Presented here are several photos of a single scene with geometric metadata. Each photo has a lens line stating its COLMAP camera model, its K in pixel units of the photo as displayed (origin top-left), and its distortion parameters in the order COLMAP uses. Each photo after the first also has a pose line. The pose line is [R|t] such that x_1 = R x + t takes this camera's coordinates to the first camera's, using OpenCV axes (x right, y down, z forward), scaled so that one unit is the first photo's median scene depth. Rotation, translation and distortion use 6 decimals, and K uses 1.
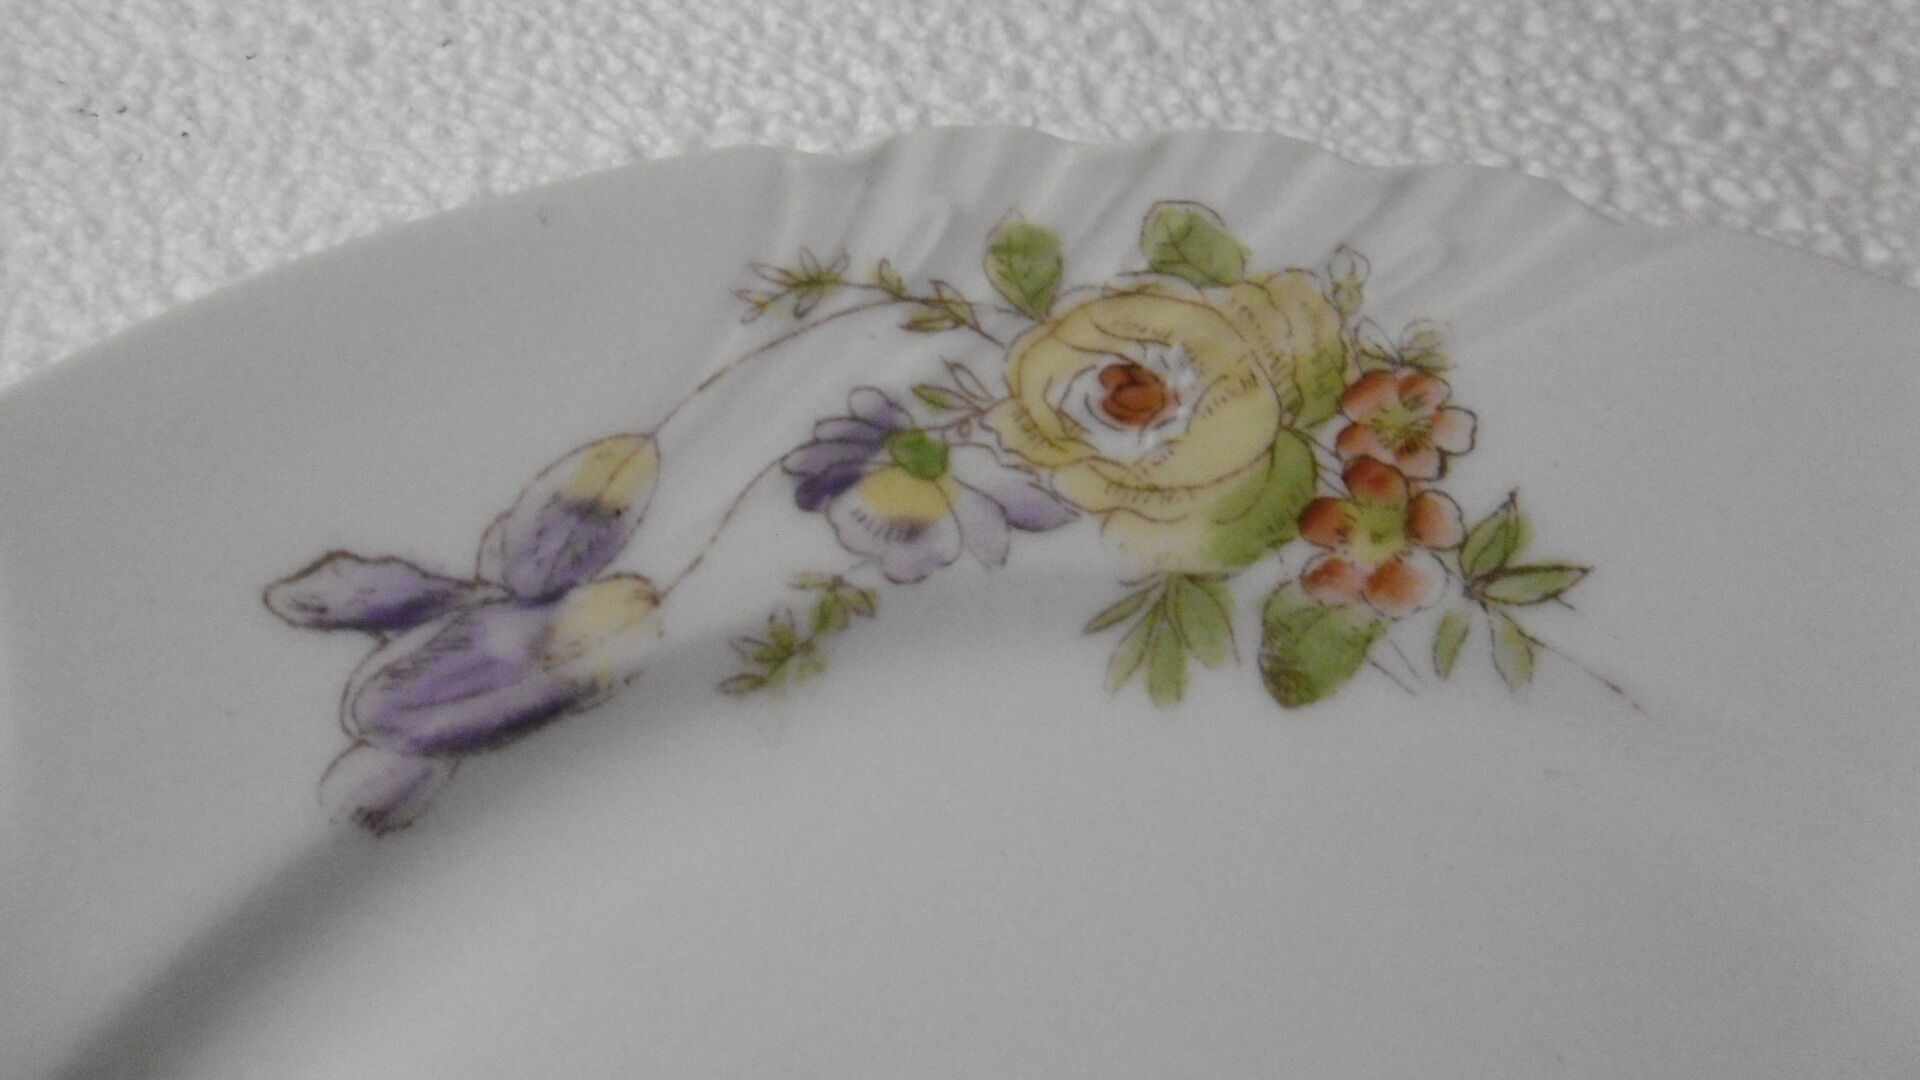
lens RADIAL K [[1284.9, 0, 960.0], [0, 1284.9, 540.0], [0, 0, 1]] dist [-0.018543, 0.000889]
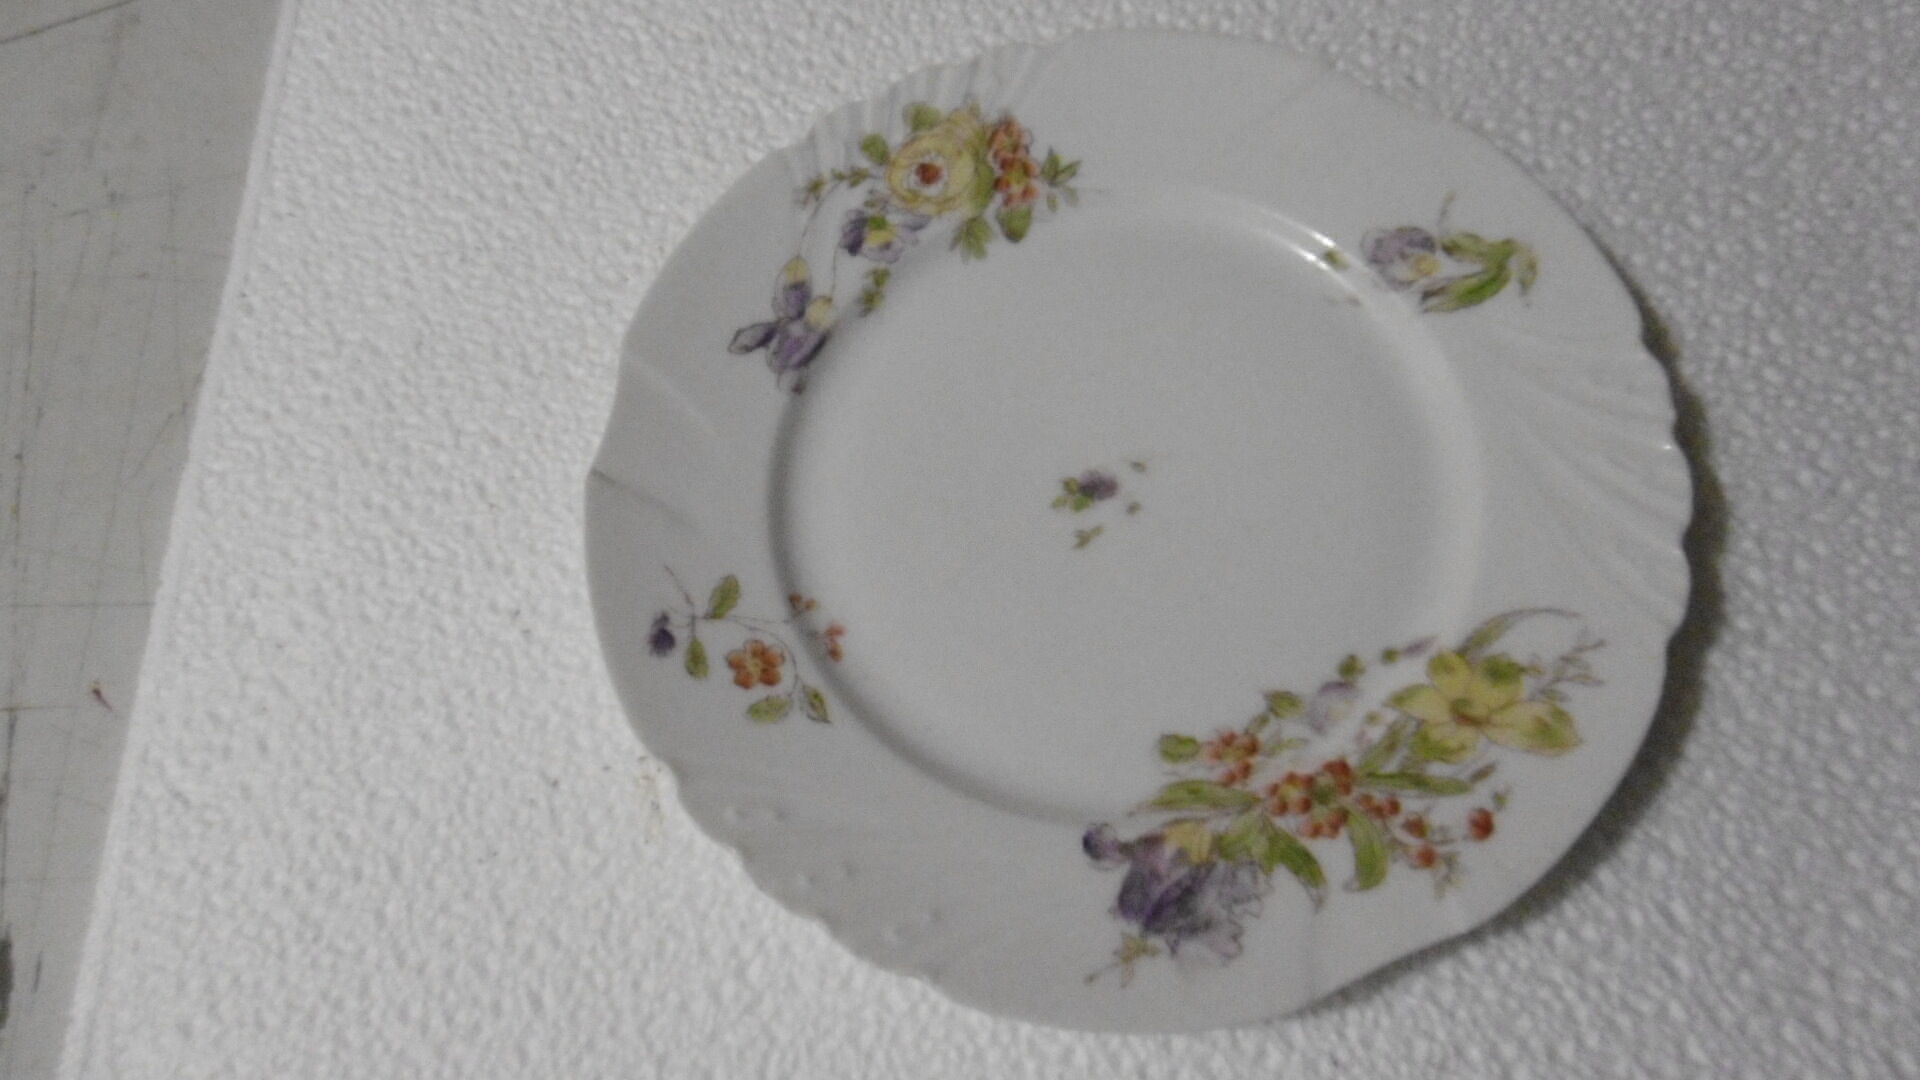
lens RADIAL K [[1284.9, 0, 960.0], [0, 1284.9, 540.0], [0, 0, 1]] dist [-0.018543, 0.000889]
pose [[0.876213, -0.474054, 0.086743, -0.478850], [0.449045, 0.868443, 0.210155, 0.035778], [-0.174956, -0.145189, 0.973812, -2.118681]]
